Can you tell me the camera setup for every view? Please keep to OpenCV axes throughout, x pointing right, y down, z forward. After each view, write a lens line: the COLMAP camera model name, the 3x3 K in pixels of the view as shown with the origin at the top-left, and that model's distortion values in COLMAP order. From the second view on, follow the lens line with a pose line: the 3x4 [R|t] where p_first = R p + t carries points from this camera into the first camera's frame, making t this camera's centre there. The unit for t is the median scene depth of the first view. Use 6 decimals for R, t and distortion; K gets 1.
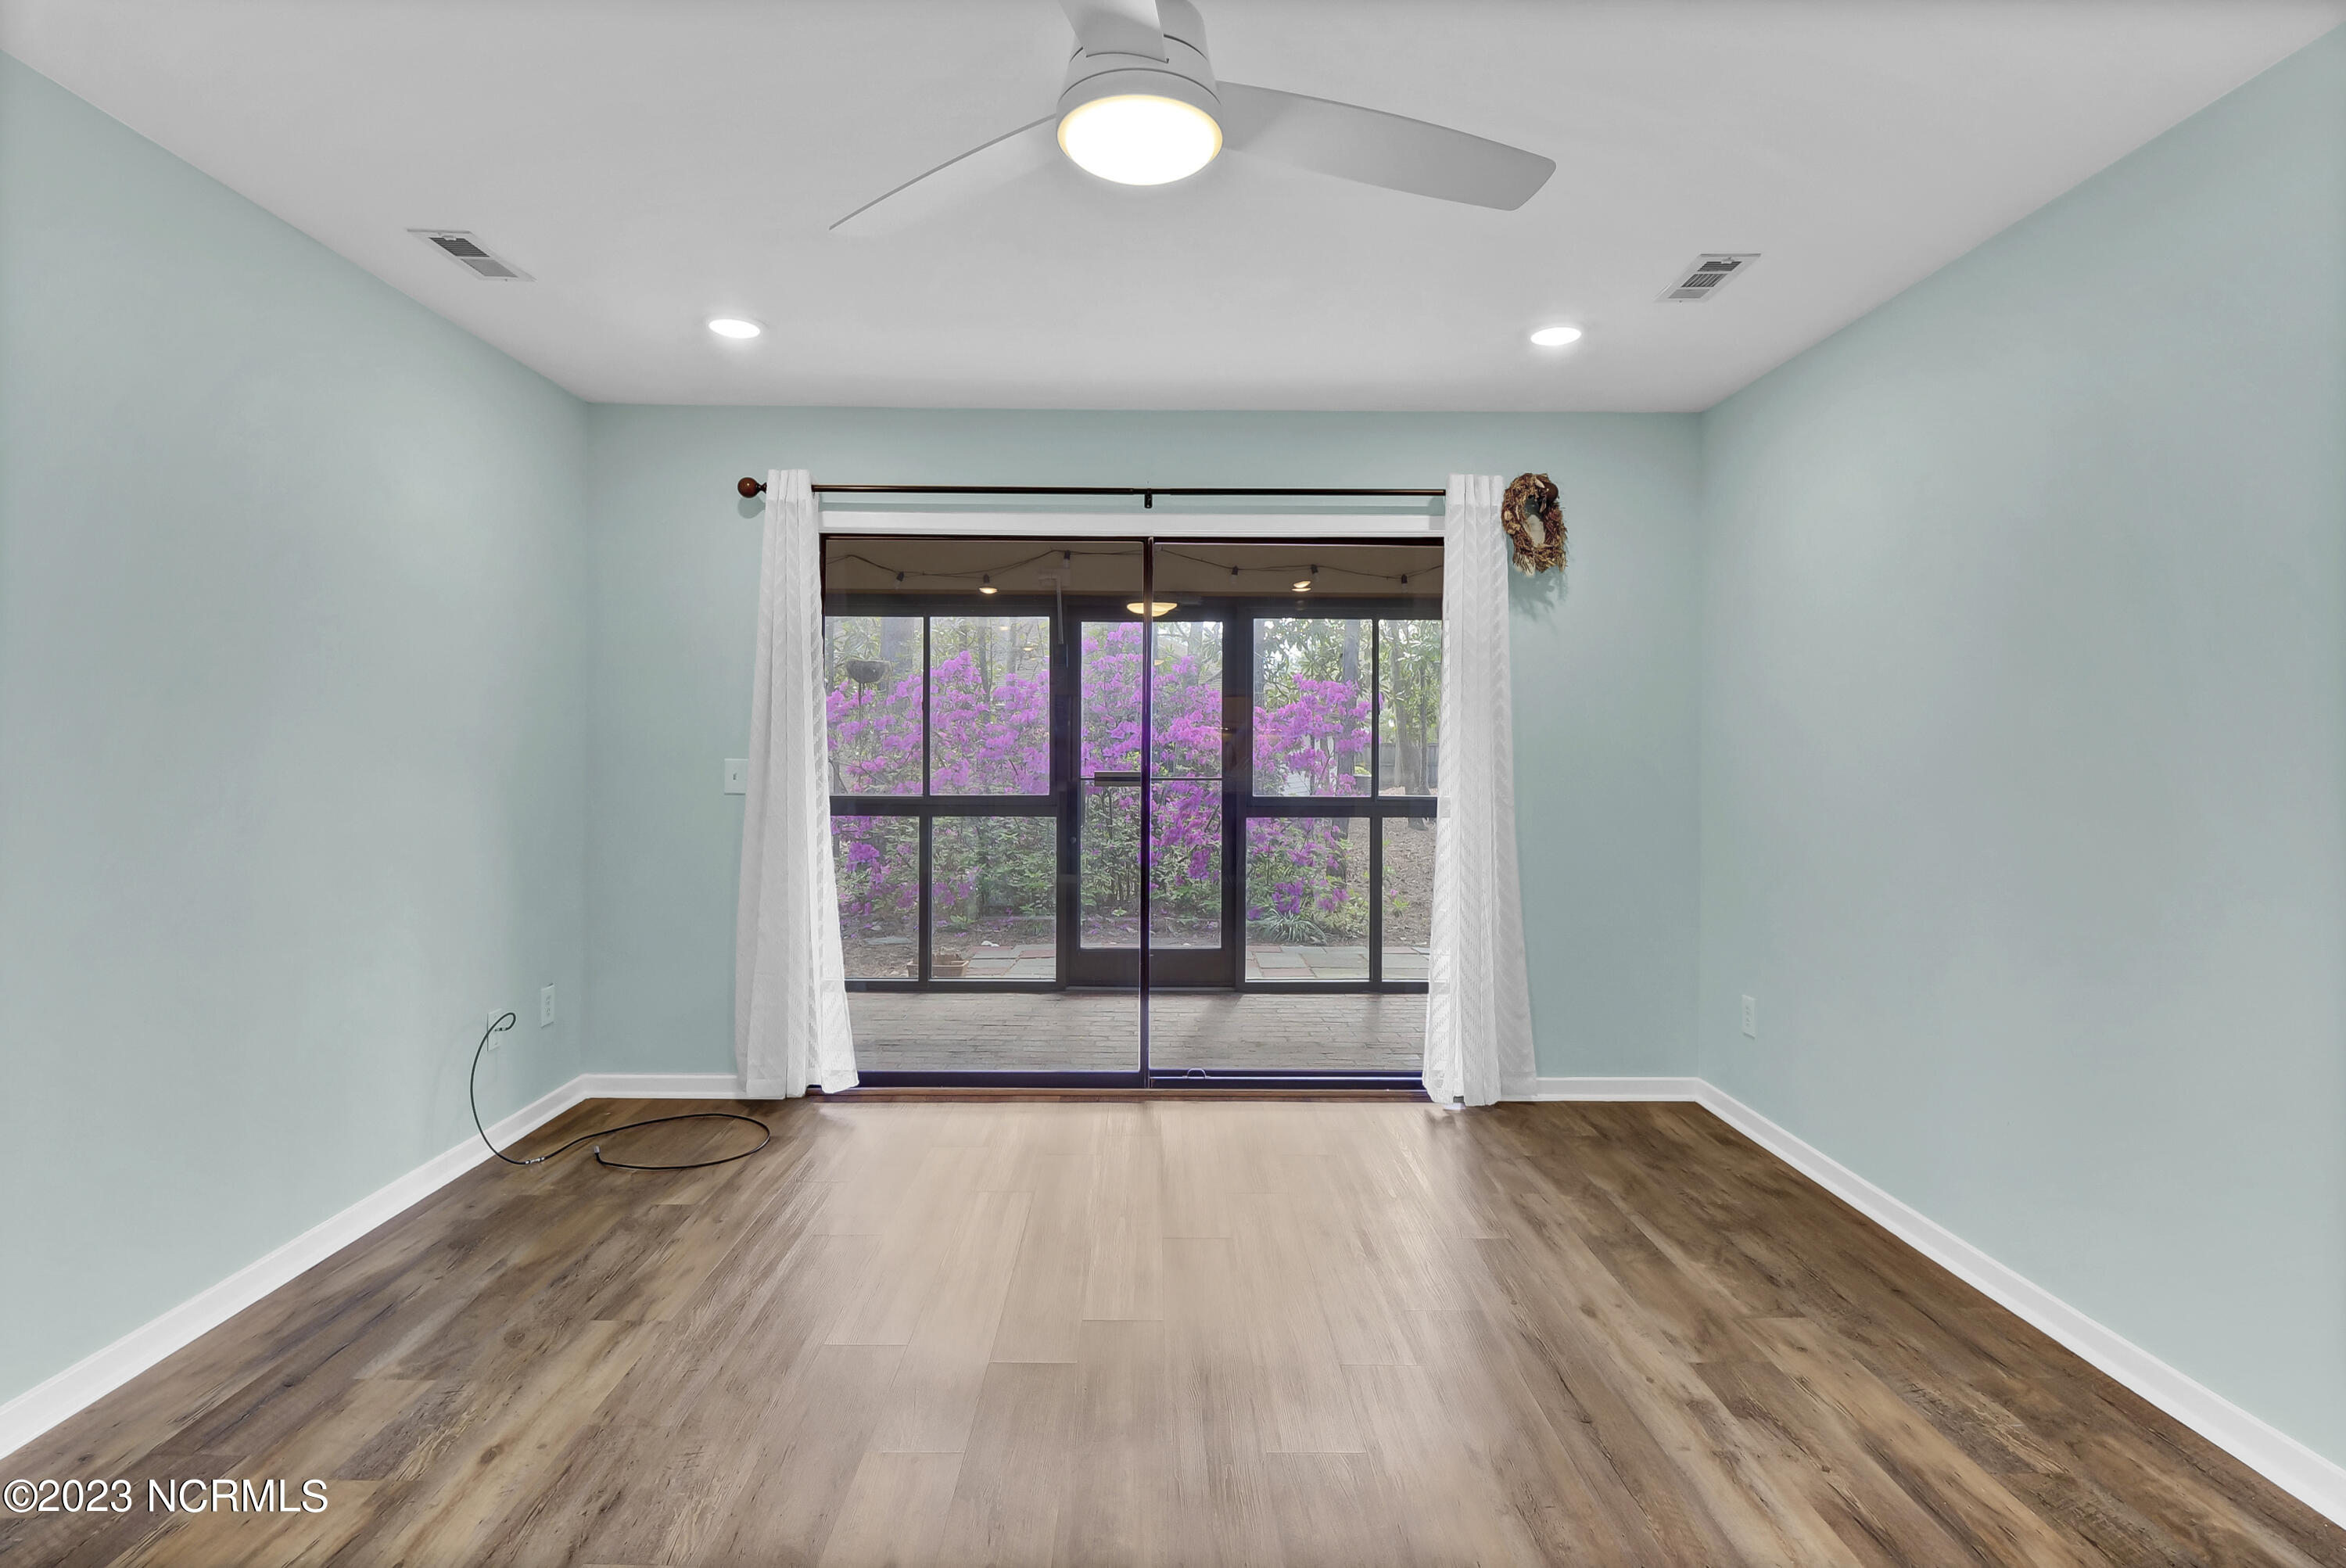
lens RADIAL K [[1180.2, 0, 1172.2], [0, 1180.2, 744.9], [0, 0, 1]] dist [-0.016704, -0.000785]
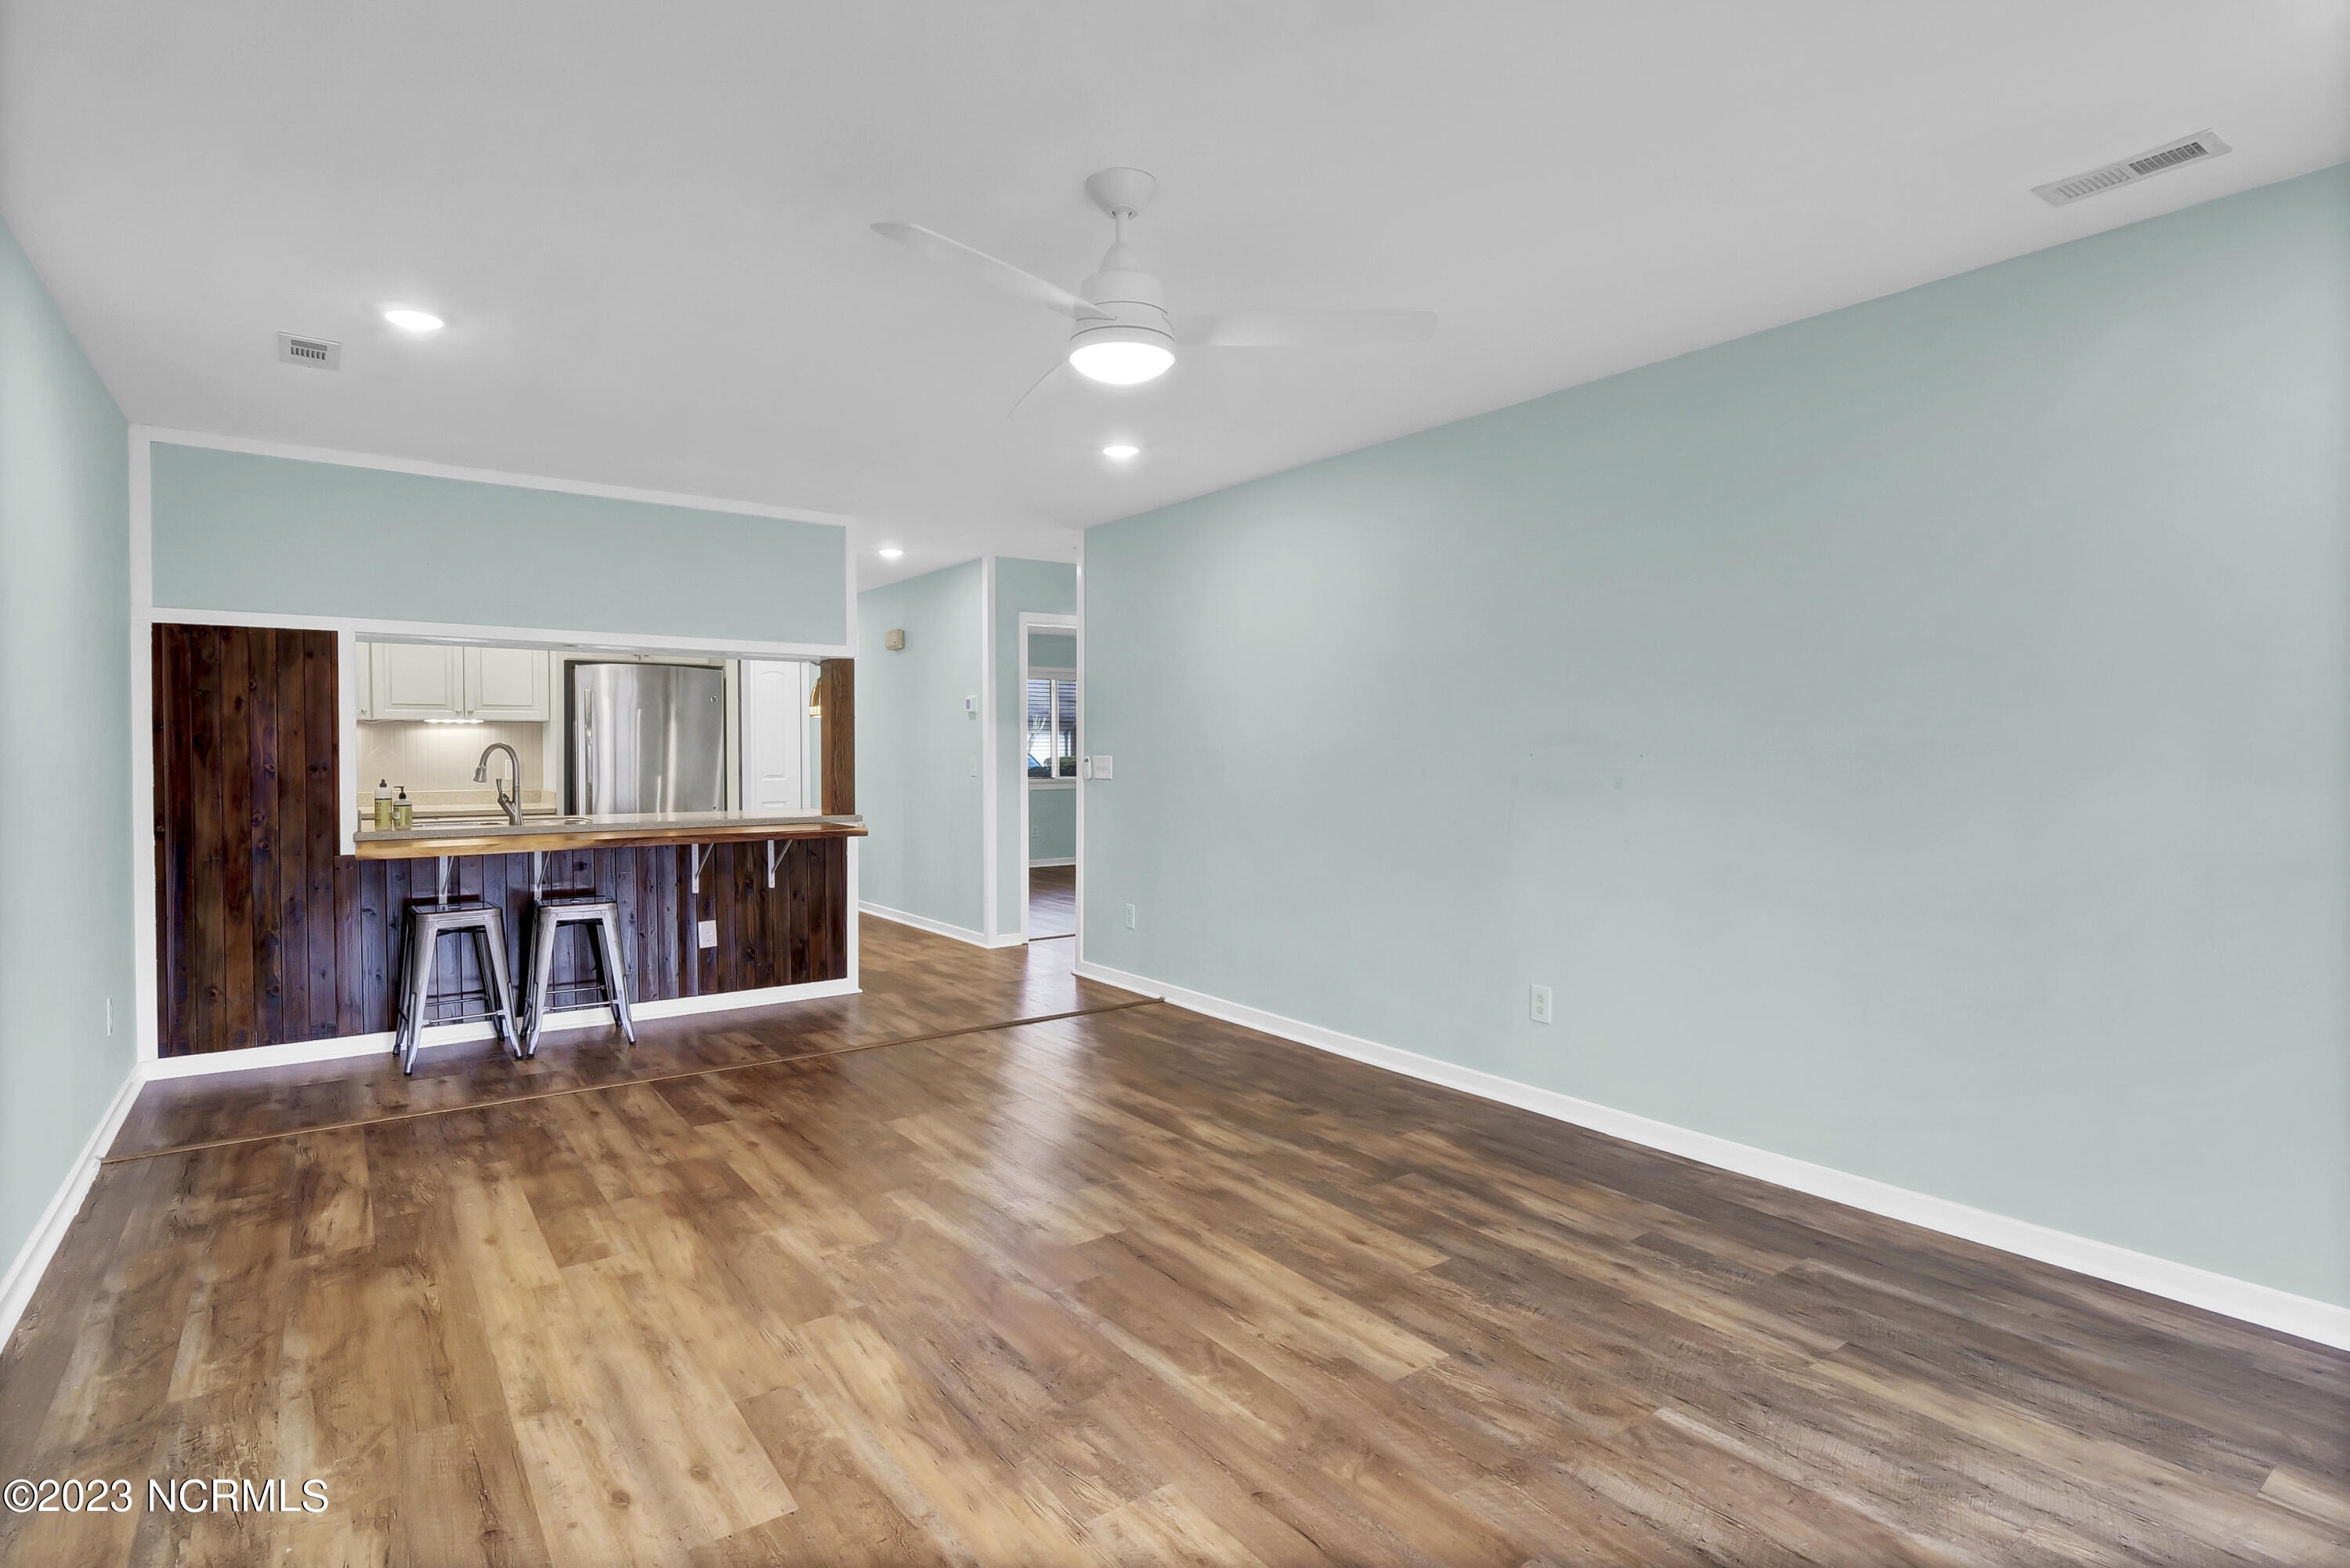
lens RADIAL K [[1177.0, 0, 1174.2], [0, 1177.0, 770.9], [0, 0, 1]] dist [-0.002557, -0.005180]
pose [[-0.817259, 0.004936, -0.576249, 0.320415], [-0.003100, 0.999911, 0.012962, 0.004437], [0.576262, 0.012380, -0.817171, 0.906924]]
